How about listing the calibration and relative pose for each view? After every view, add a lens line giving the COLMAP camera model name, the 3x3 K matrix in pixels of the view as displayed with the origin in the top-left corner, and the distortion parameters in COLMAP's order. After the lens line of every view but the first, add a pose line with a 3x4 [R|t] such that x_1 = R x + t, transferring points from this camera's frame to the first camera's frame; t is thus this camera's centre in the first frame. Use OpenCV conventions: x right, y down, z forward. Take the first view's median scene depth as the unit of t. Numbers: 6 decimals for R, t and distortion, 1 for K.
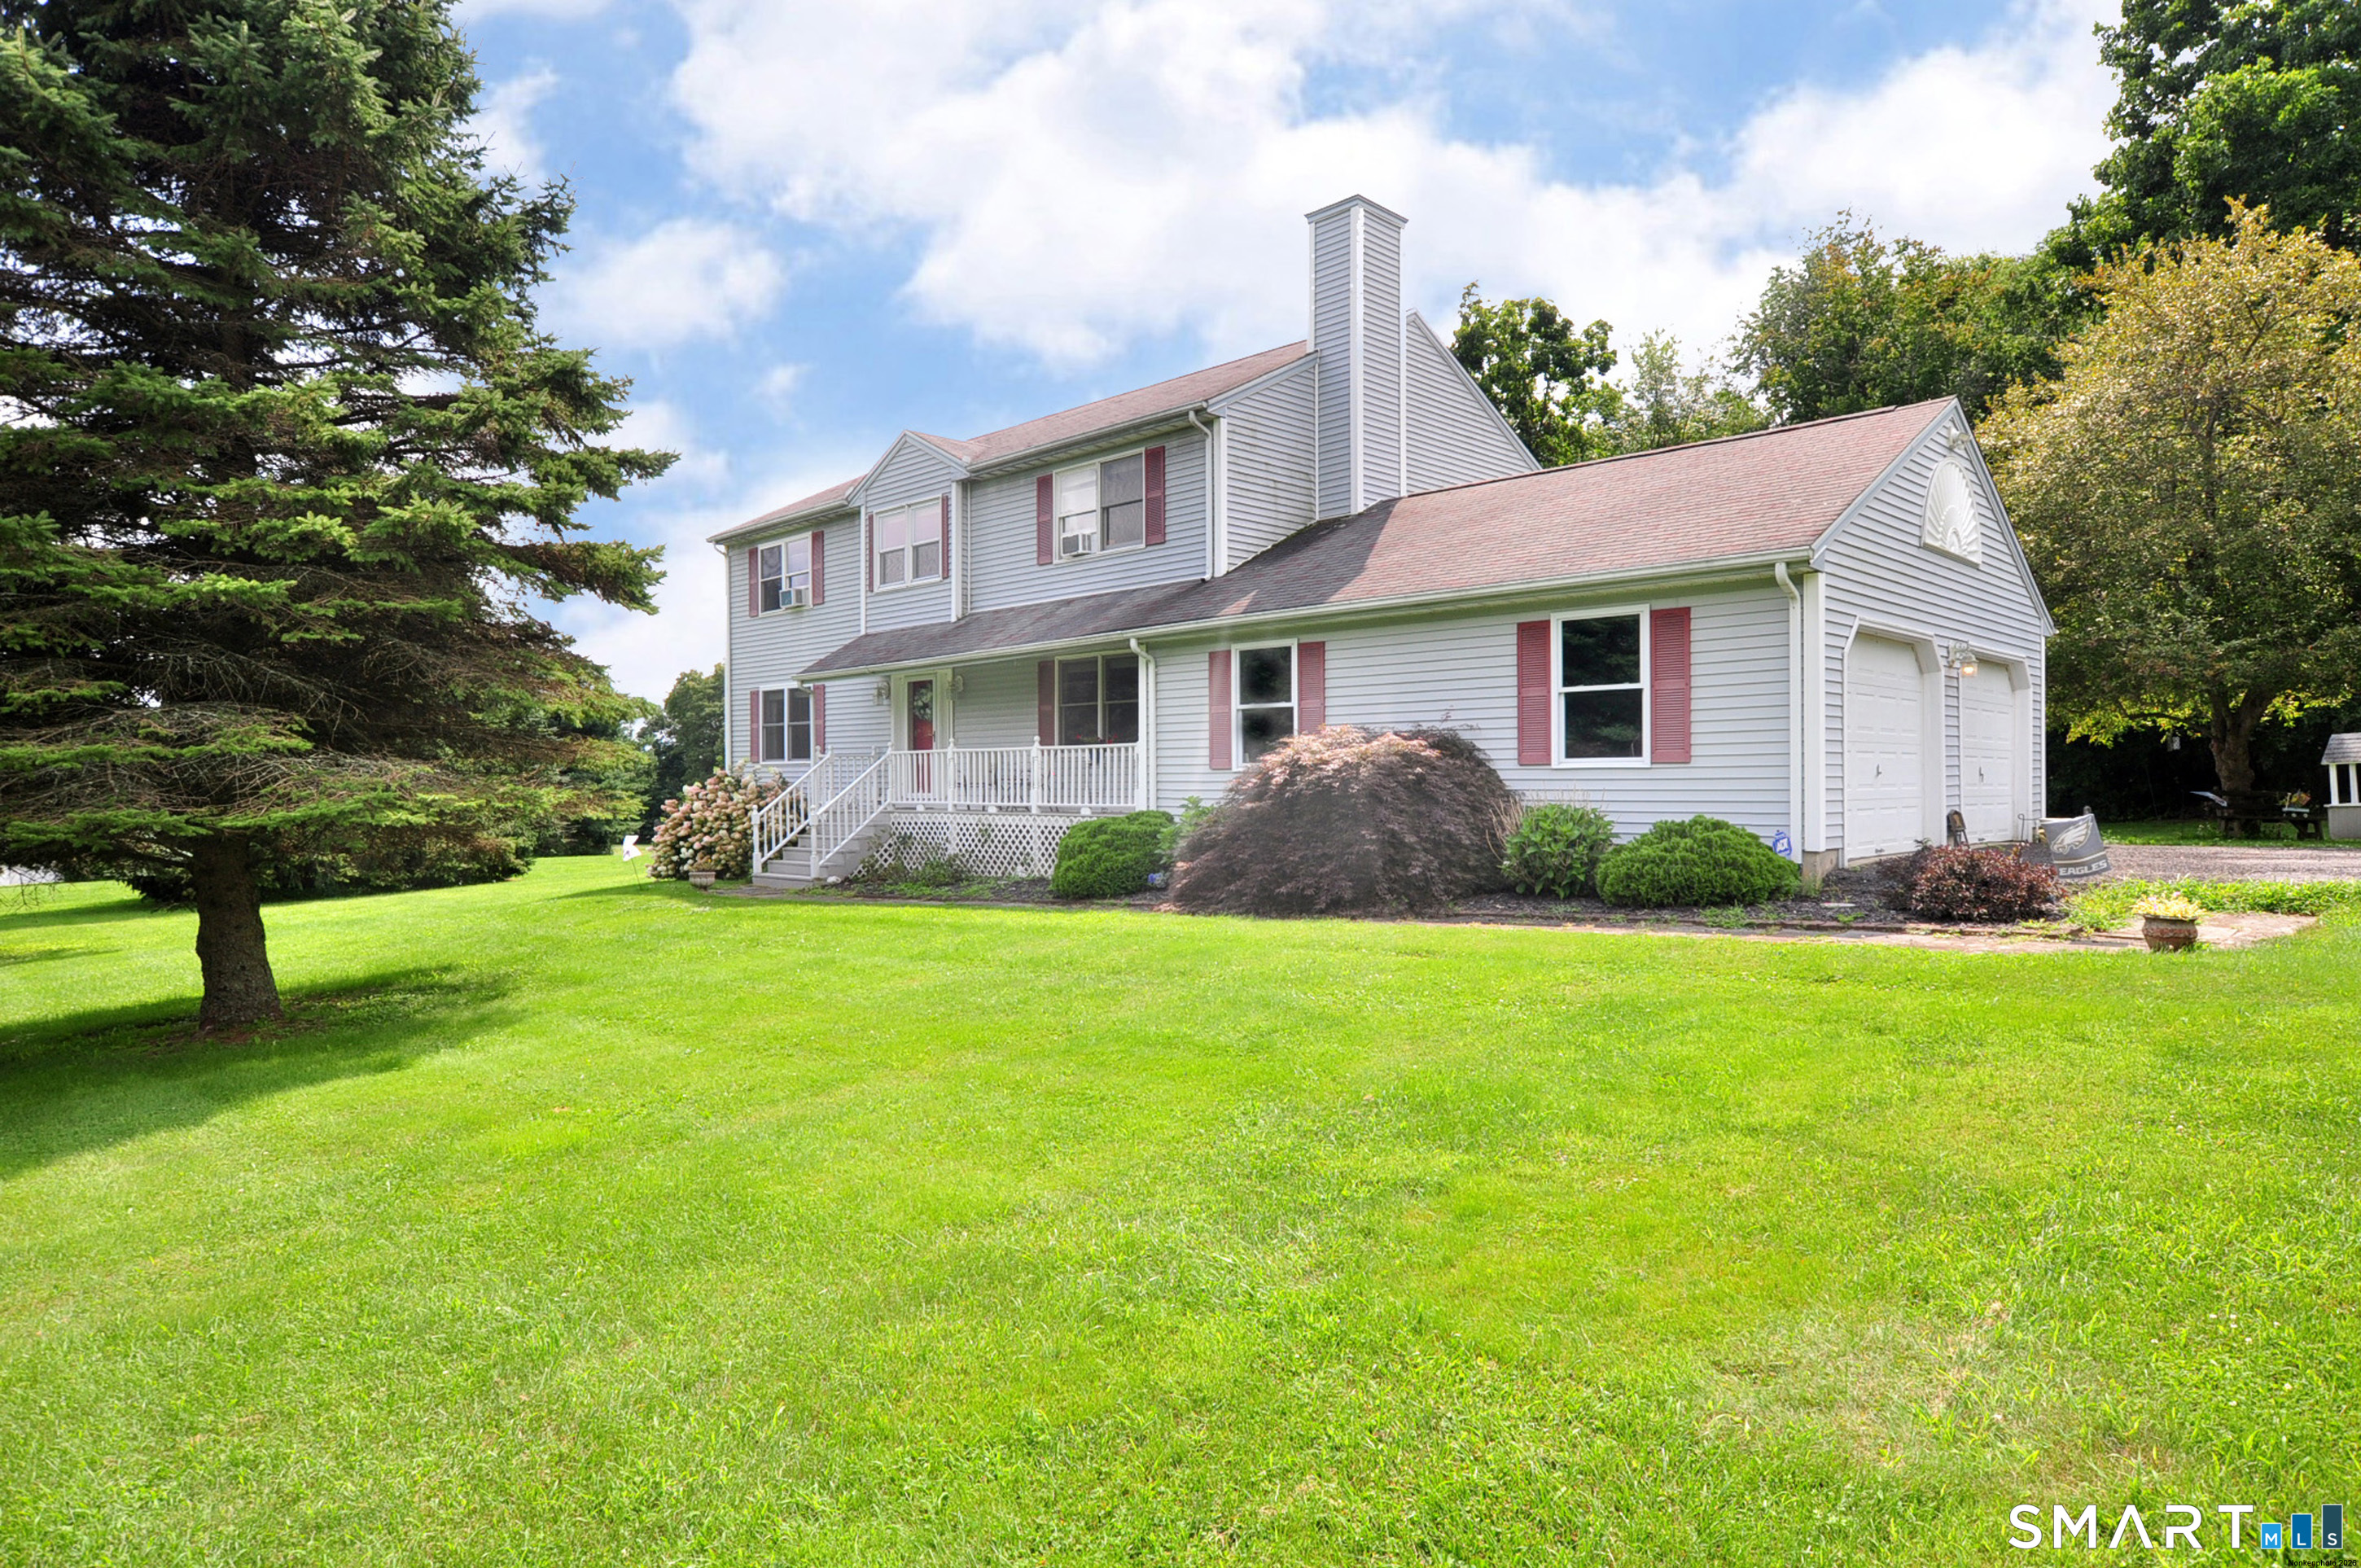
lens RADIAL K [[1430.5, 0, 1176.6], [0, 1430.5, 777.1], [0, 0, 1]] dist [-0.002884, -0.001186]
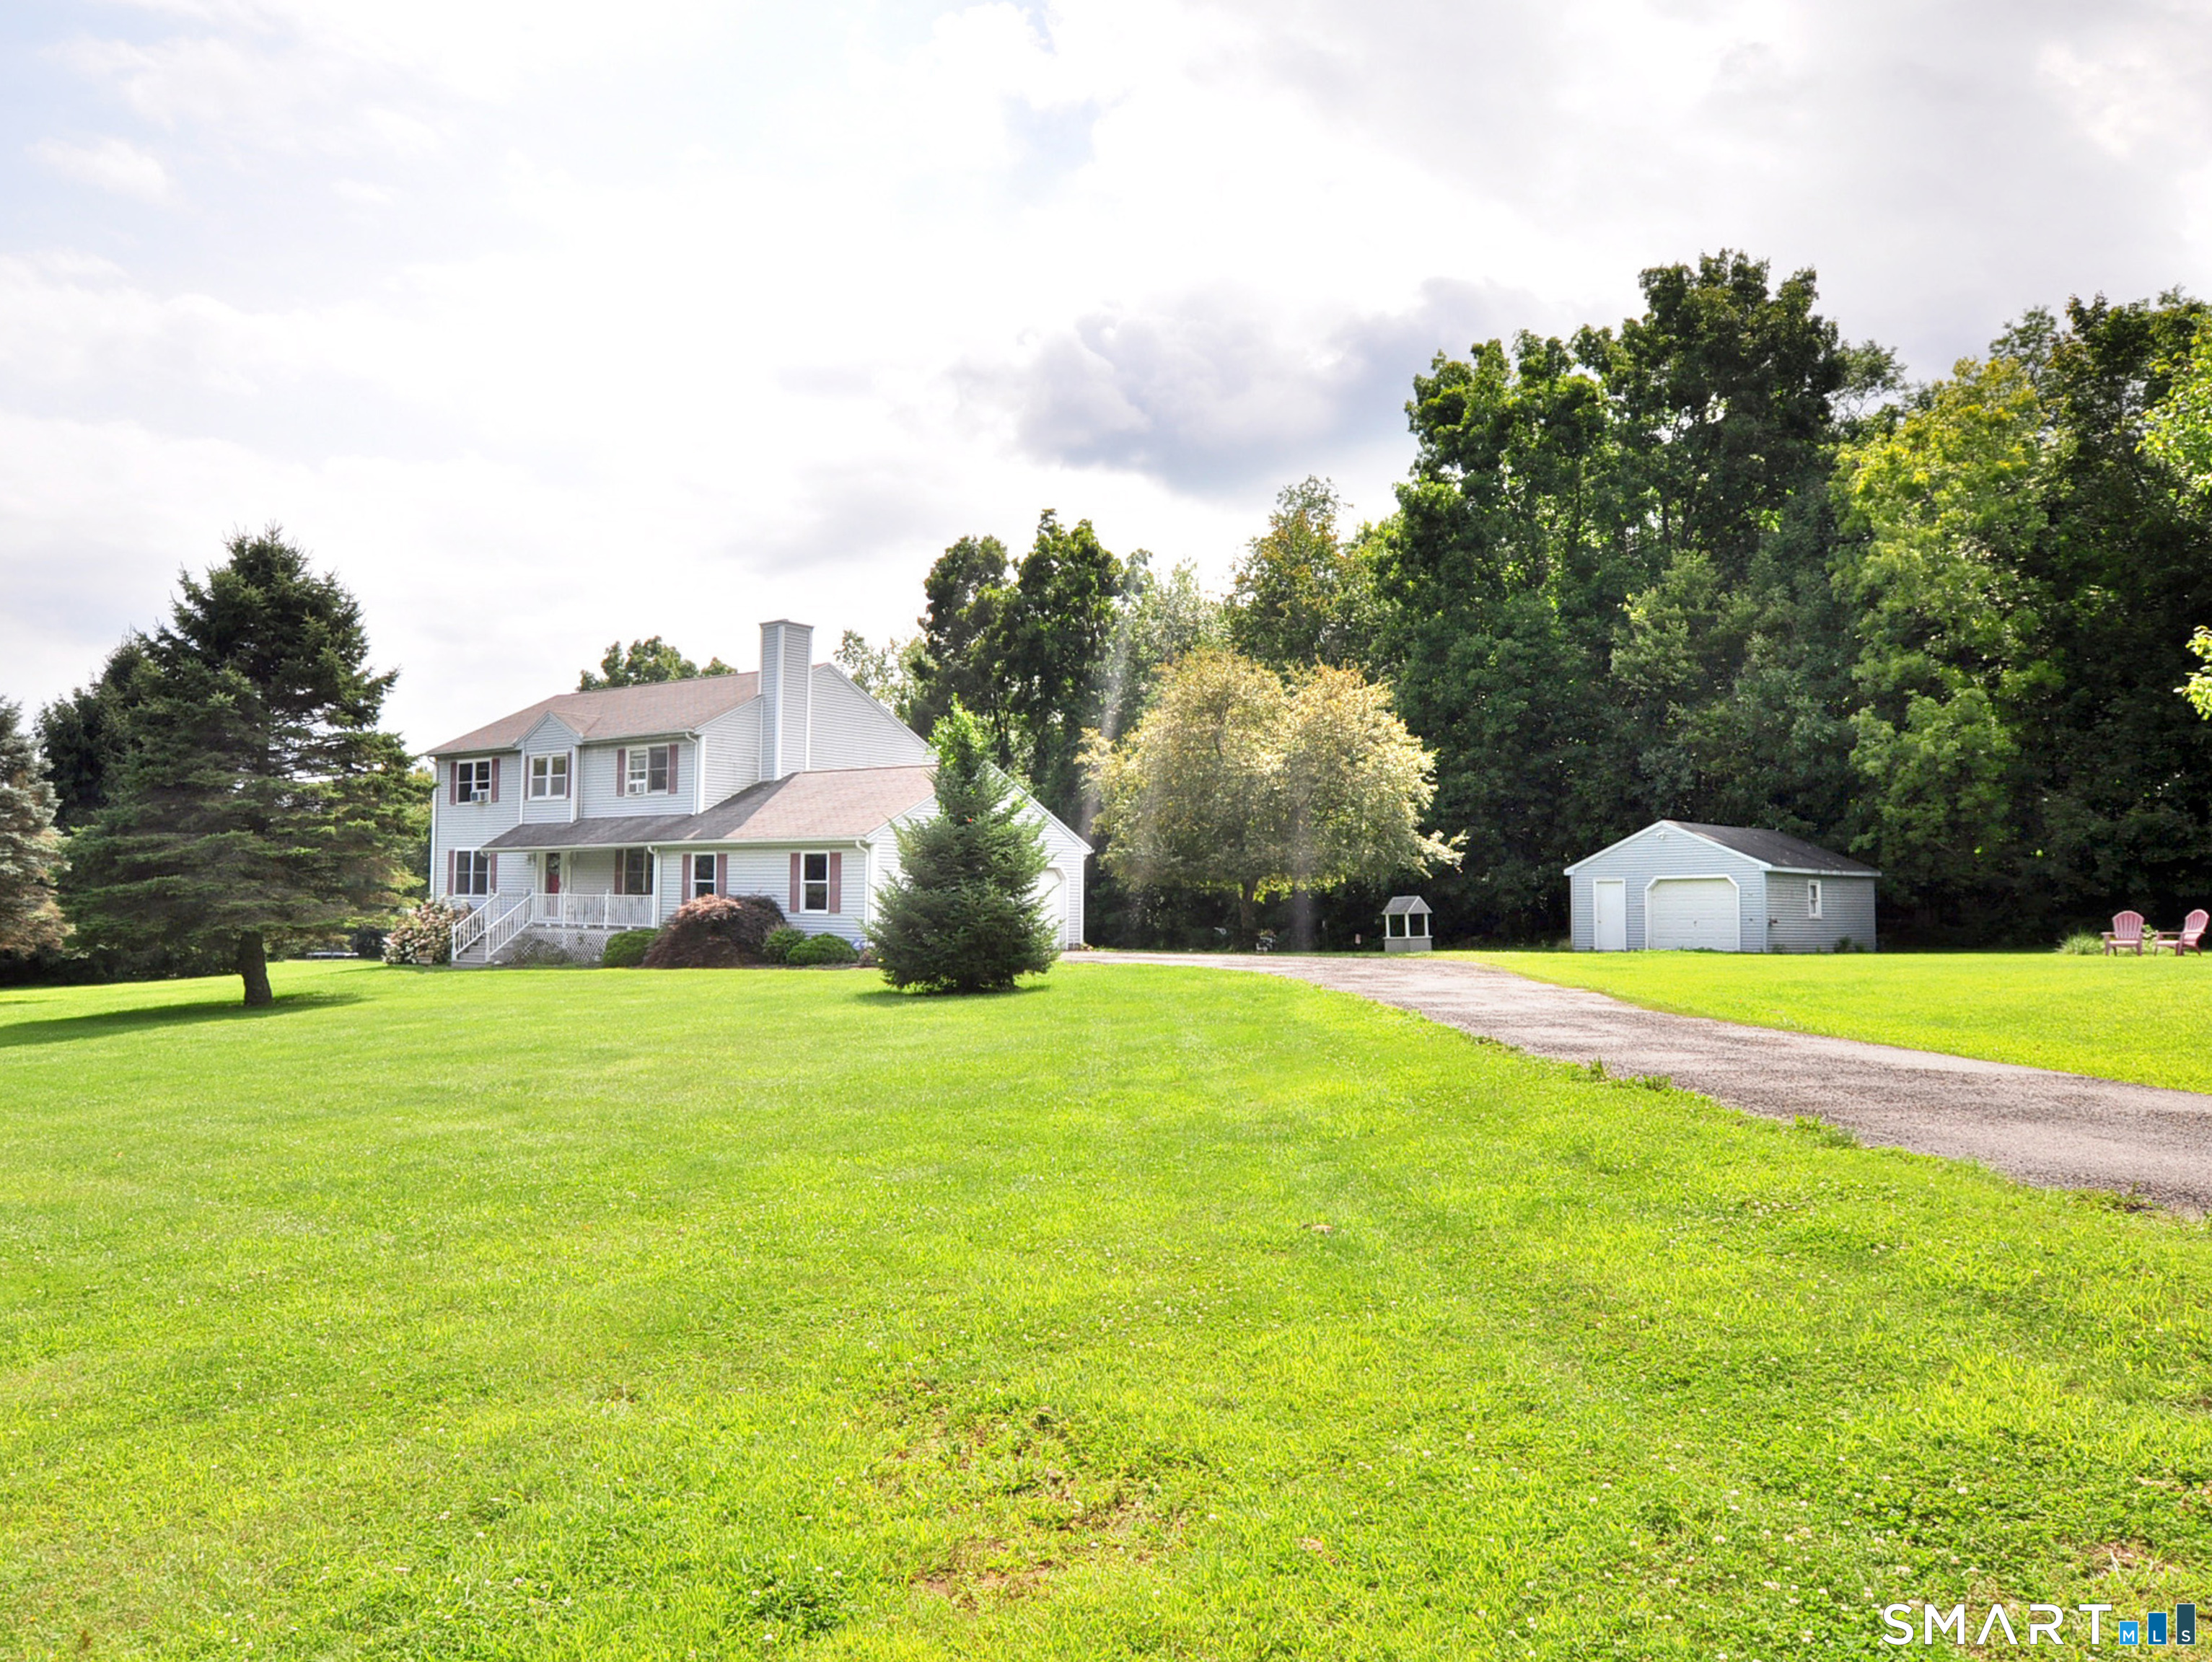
lens RADIAL K [[1731.5, 0, 1115.7], [0, 1731.5, 833.3], [0, 0, 1]] dist [-0.000349, -0.000629]
pose [[0.994419, 0.025380, 0.102402, 0.310306], [-0.021651, 0.999067, -0.037364, -0.028724], [-0.103255, 0.034939, 0.994041, -1.270671]]
